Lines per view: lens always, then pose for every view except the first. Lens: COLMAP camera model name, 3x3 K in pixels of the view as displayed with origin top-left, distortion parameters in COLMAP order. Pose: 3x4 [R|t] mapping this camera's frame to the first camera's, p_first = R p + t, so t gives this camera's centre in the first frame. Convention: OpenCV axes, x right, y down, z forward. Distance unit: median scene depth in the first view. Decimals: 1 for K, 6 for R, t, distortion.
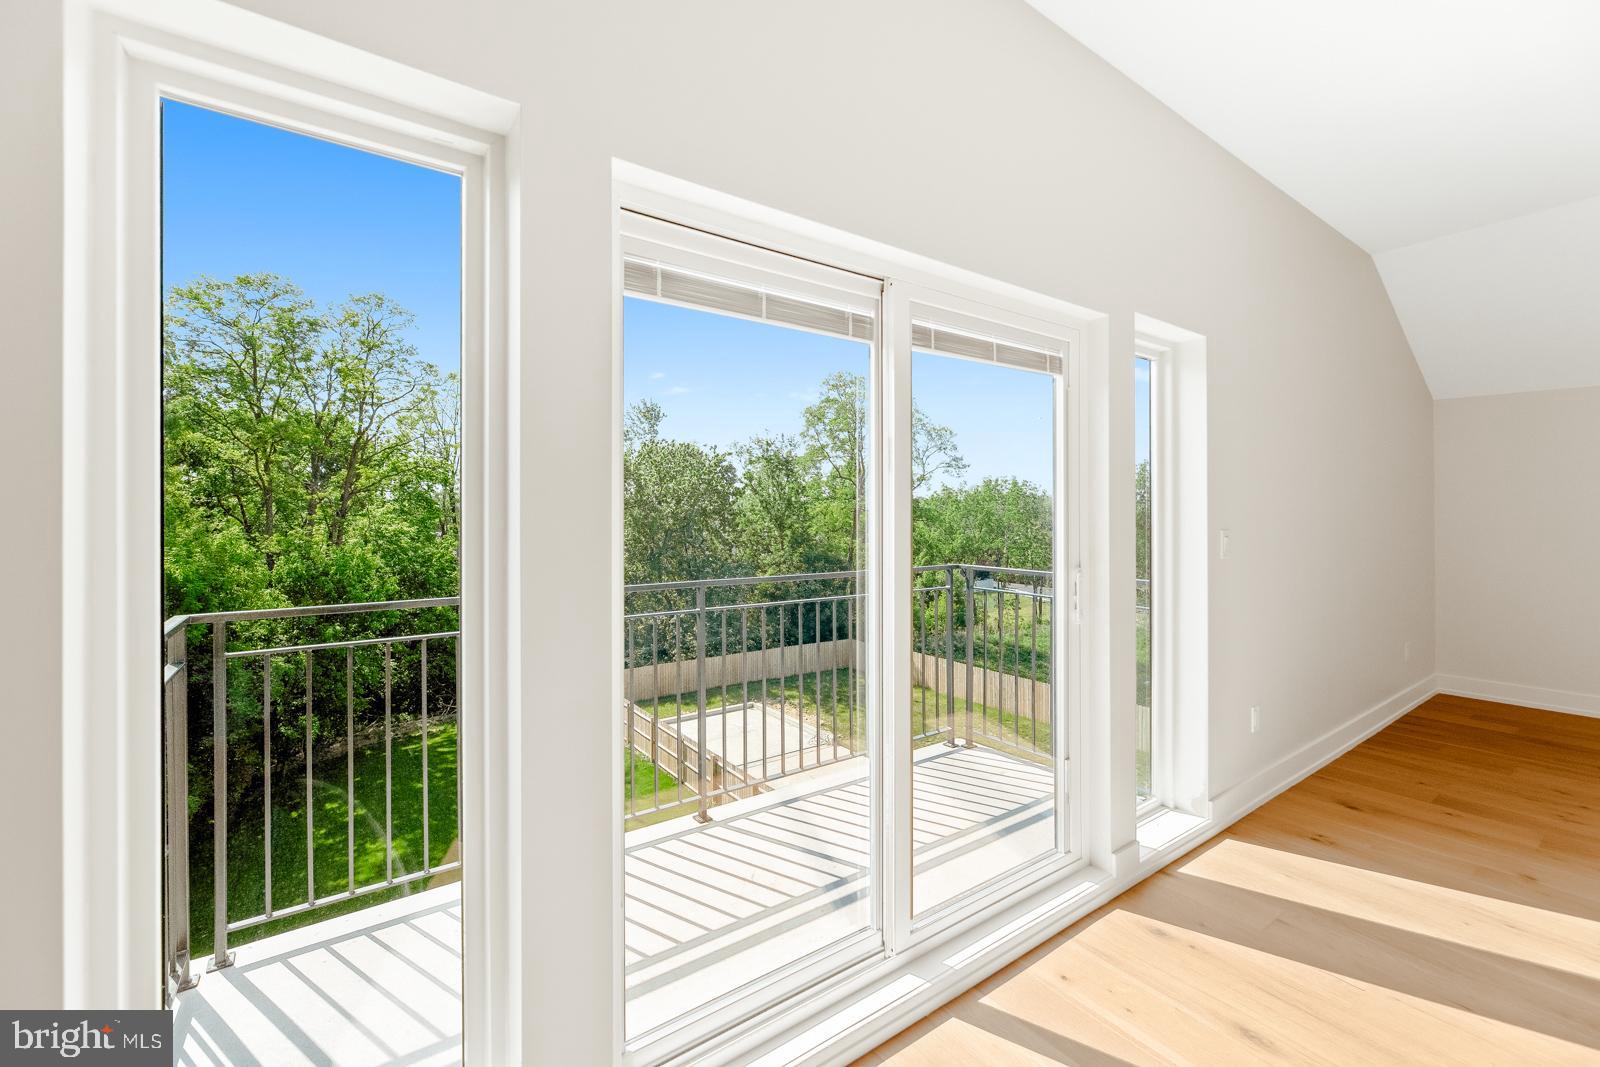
lens RADIAL K [[655.0, 0, 797.5], [0, 655.0, 522.1], [0, 0, 1]] dist [-0.001613, -0.000435]
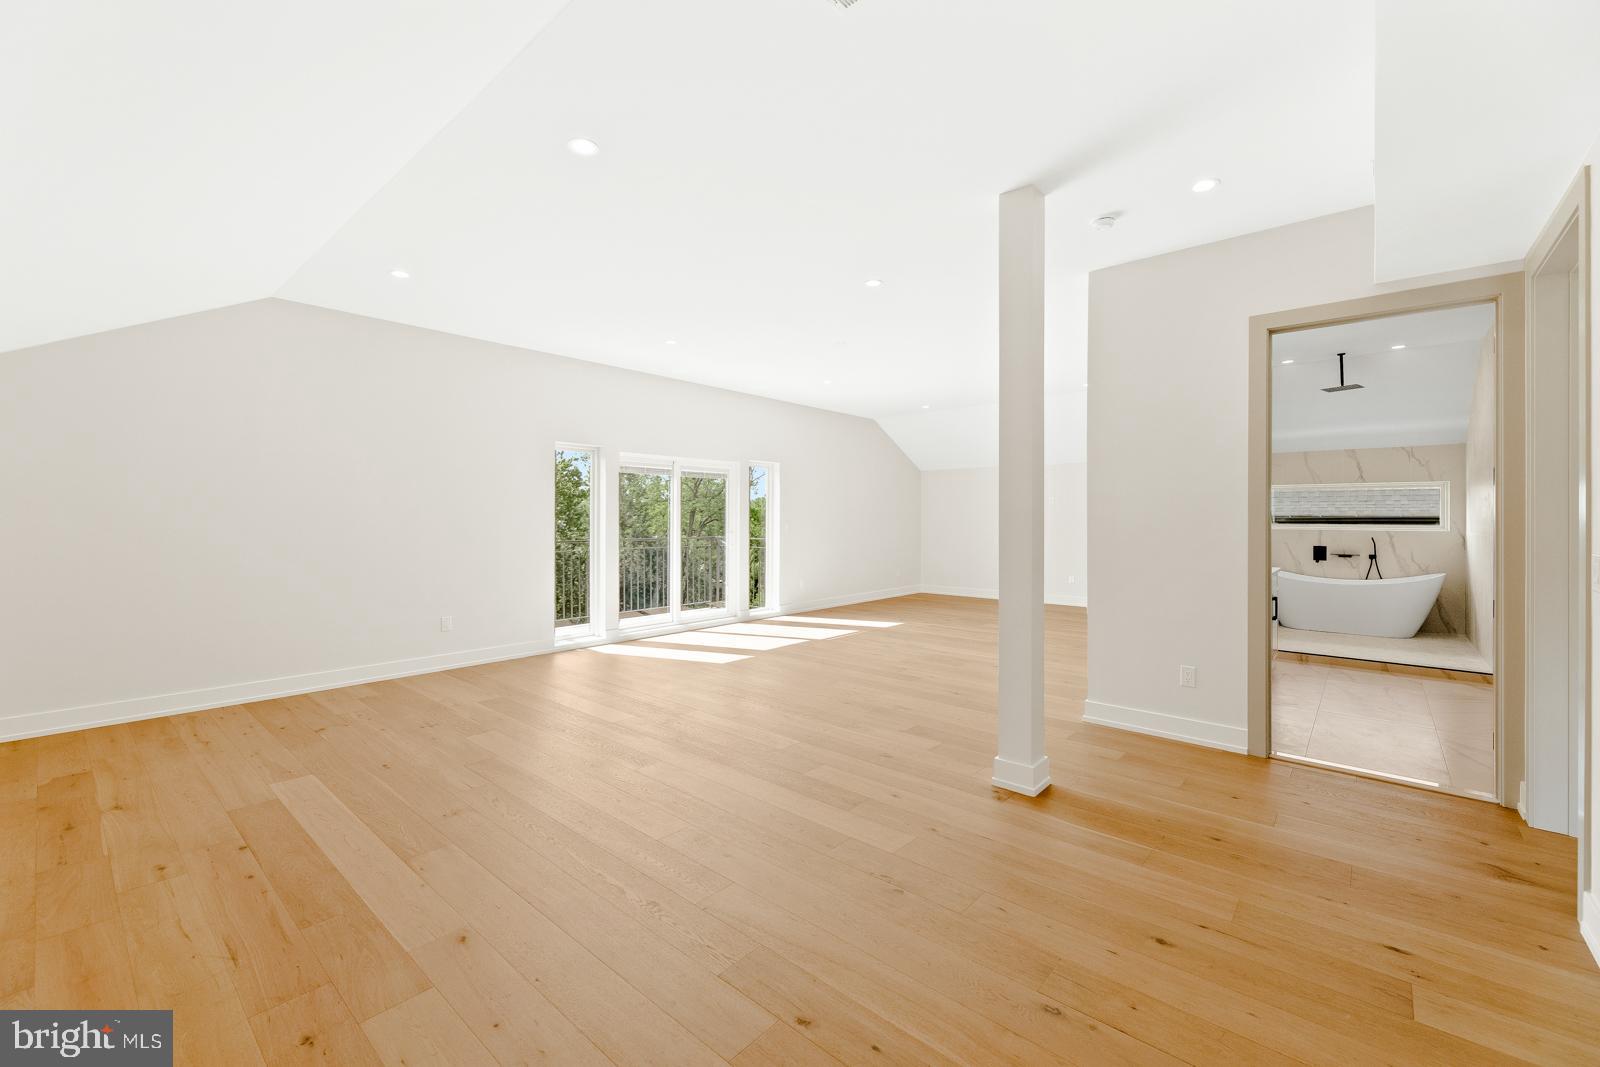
lens RADIAL K [[655.0, 0, 797.5], [0, 655.0, 522.1], [0, 0, 1]] dist [-0.001613, -0.000435]
pose [[0.970736, 0.000232, 0.240151, -0.005862], [-0.000314, 1.000000, 0.000301, 0.000496], [-0.240151, -0.000368, 0.970736, -0.163559]]
